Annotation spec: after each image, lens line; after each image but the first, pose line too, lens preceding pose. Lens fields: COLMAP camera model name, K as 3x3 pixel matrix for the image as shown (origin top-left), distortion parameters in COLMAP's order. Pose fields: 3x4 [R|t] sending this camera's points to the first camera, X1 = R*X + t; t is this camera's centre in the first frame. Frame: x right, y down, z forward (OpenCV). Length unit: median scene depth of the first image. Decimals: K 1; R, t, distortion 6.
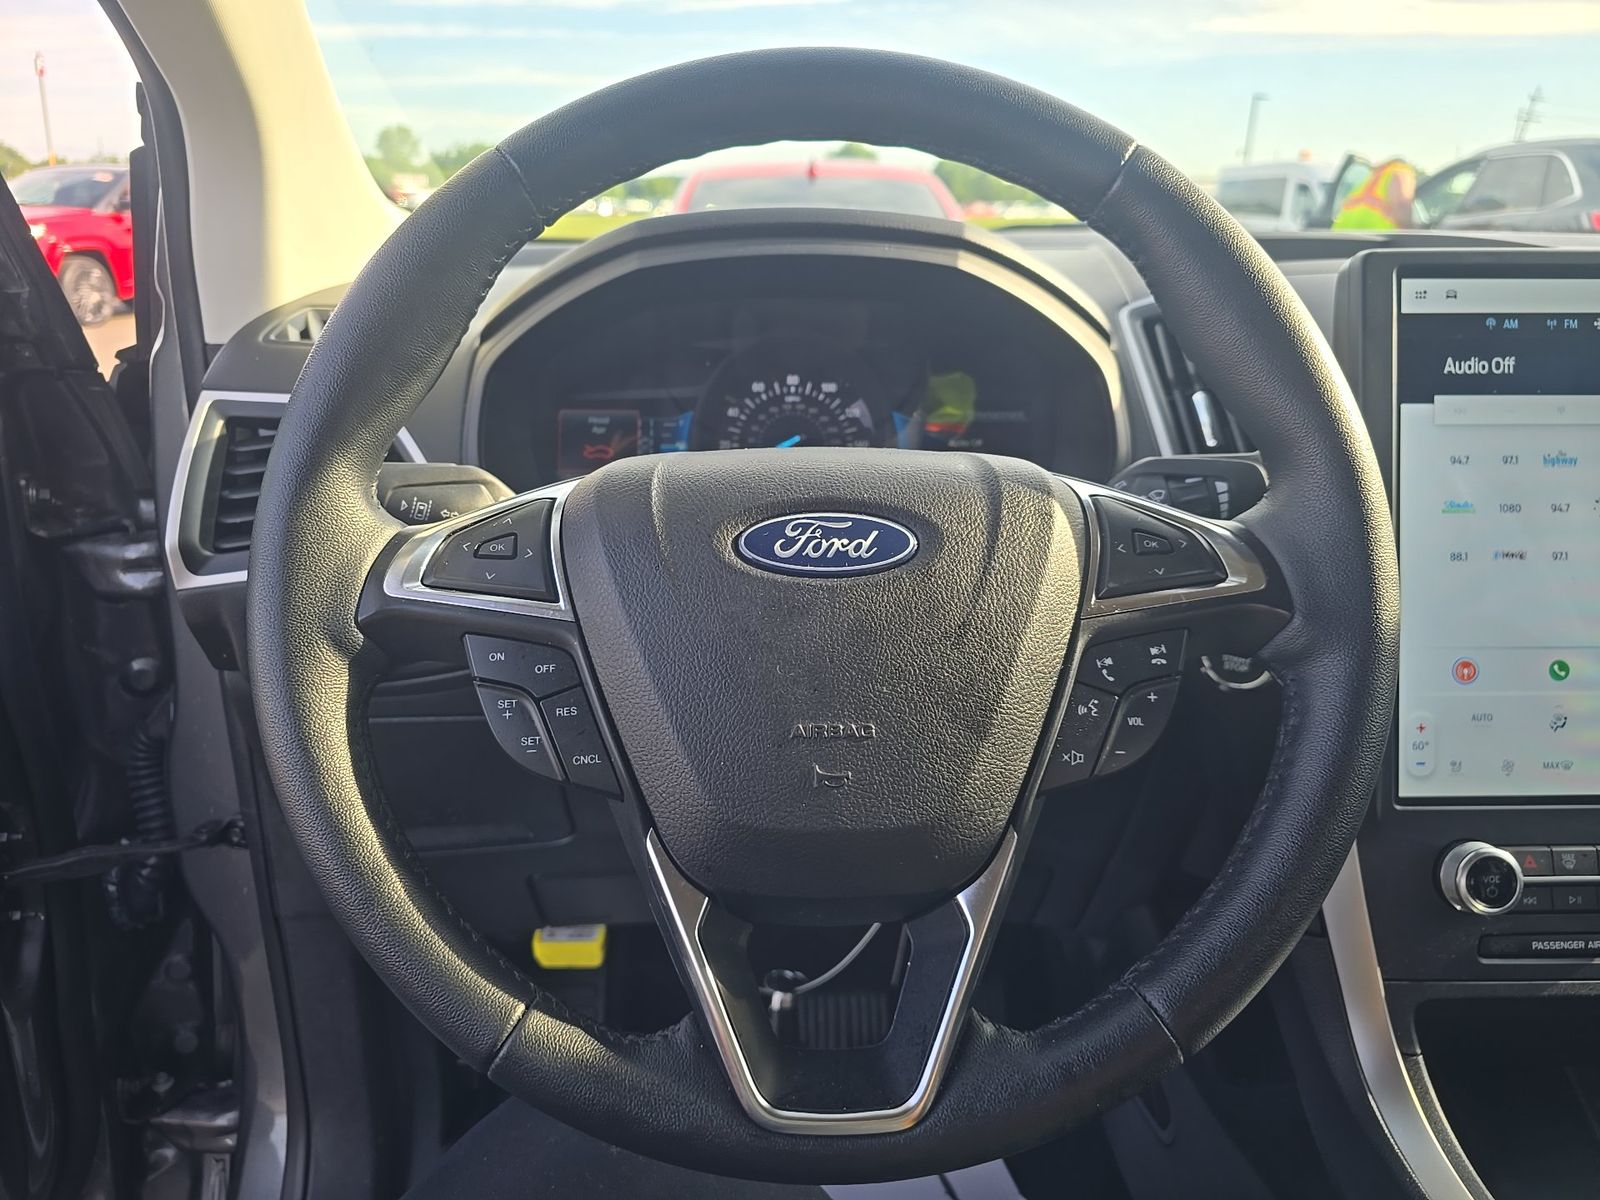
lens RADIAL K [[1042.4, 0, 800.0], [0, 1042.4, 600.0], [0, 0, 1]] dist [0.098827, -0.092940]
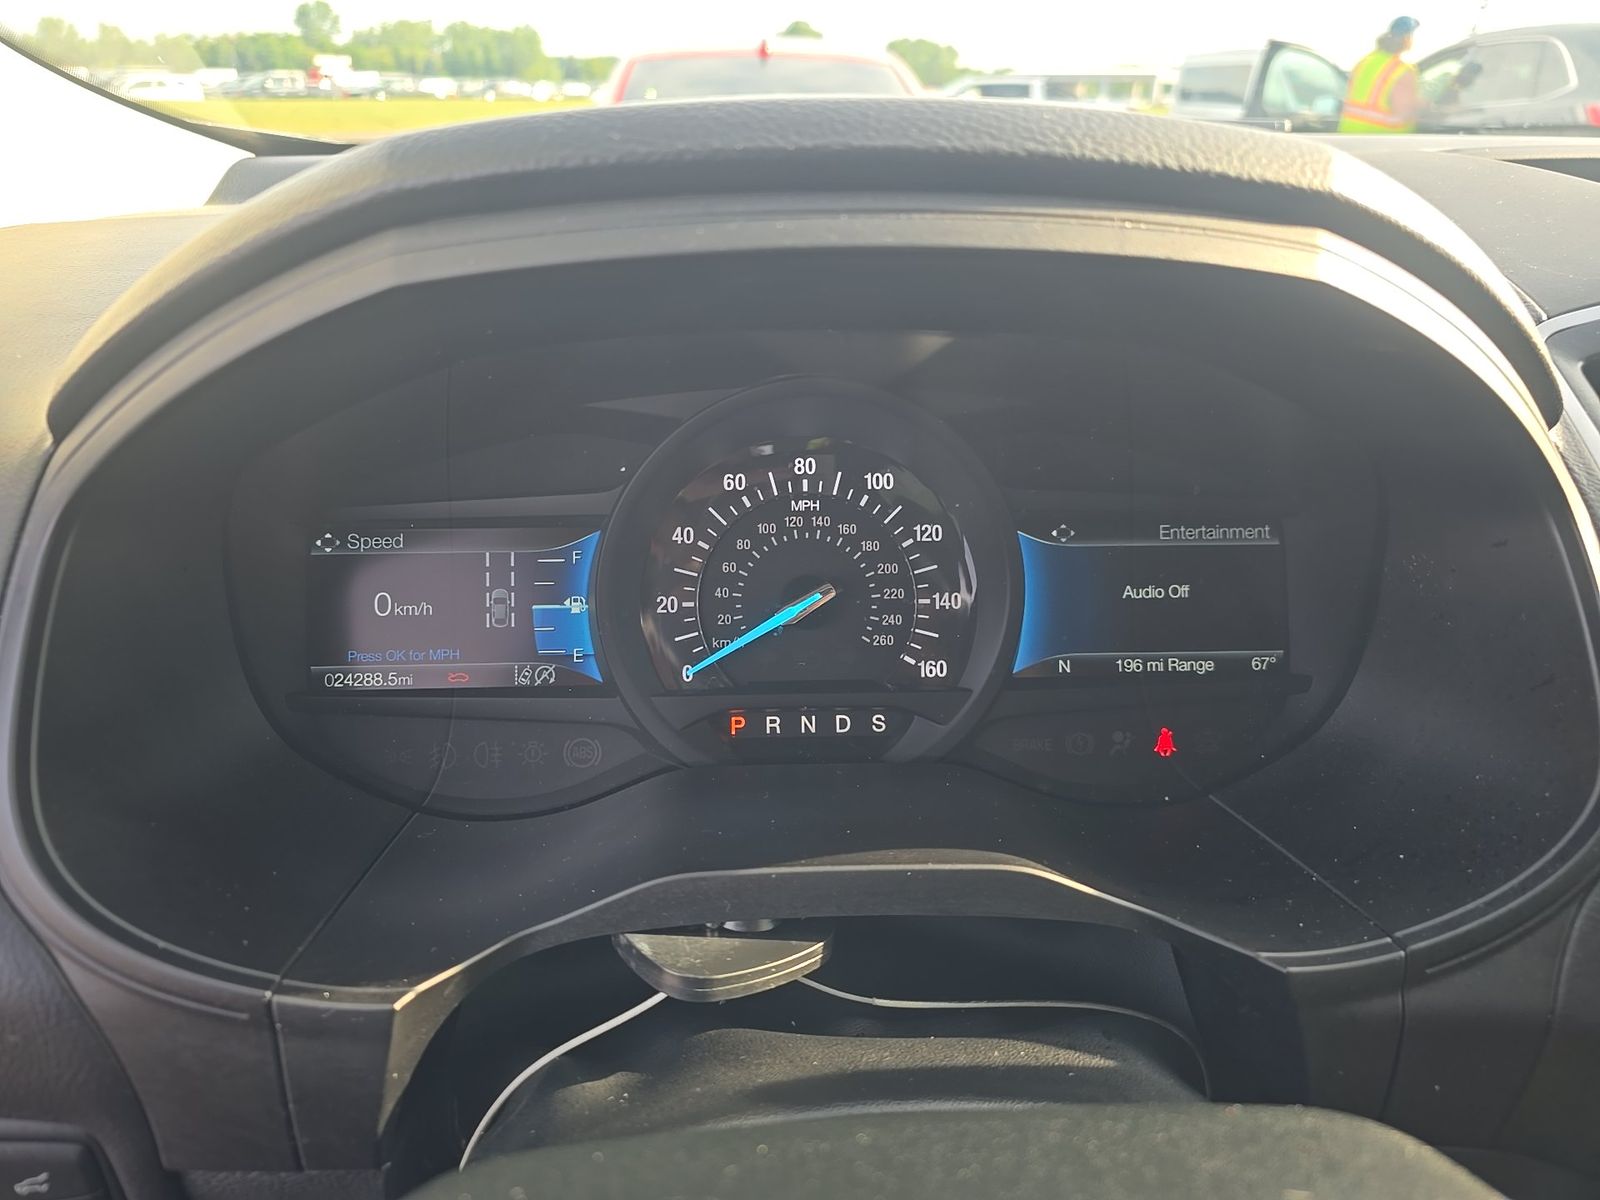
lens RADIAL K [[1045.8, 0, 789.6], [0, 1045.8, 576.9], [0, 0, 1]] dist [0.091961, -0.095196]
pose [[0.999231, -0.012844, 0.037047, -0.041402], [0.010081, 0.997220, 0.073826, -0.246057], [-0.037892, -0.073395, 0.996583, 0.647203]]
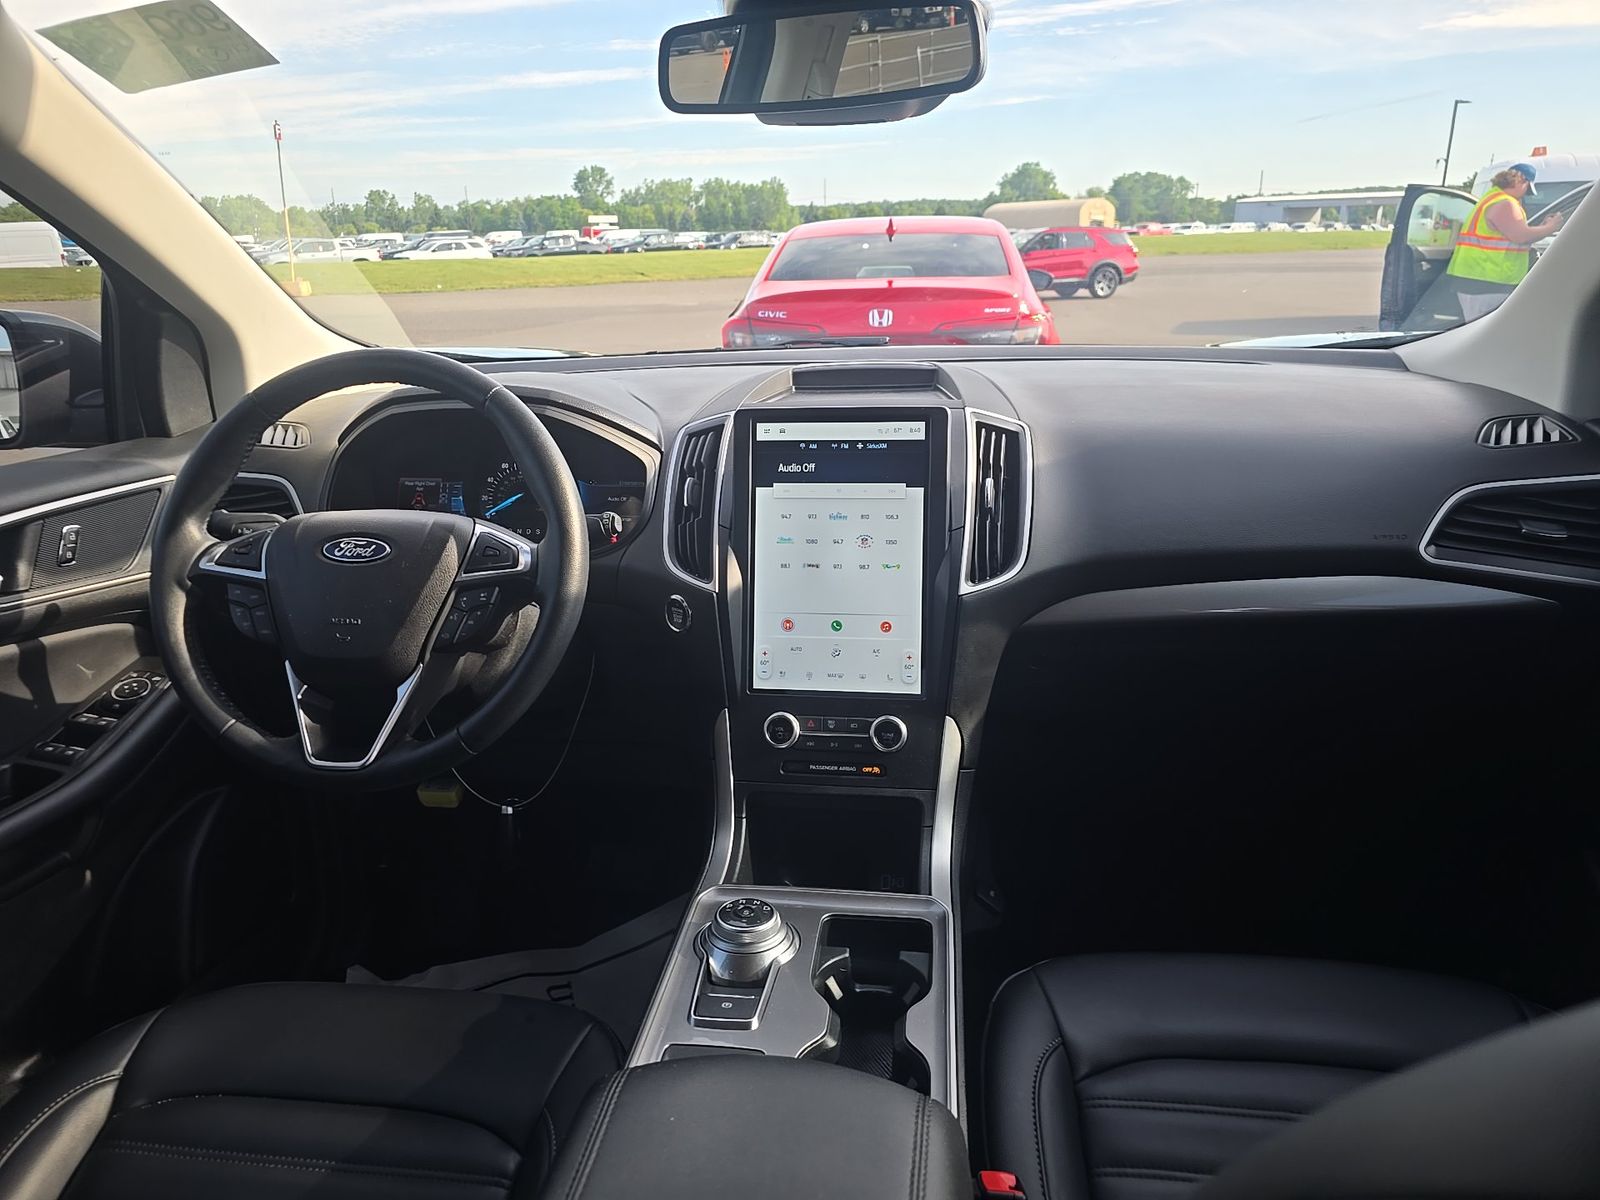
lens RADIAL K [[1042.4, 0, 800.0], [0, 1042.4, 600.0], [0, 0, 1]] dist [0.098827, -0.092940]
pose [[0.986939, 0.022445, -0.159522, 0.940448], [-0.025285, 0.999555, -0.015795, 0.050657], [0.159096, 0.019622, 0.987068, -0.858162]]
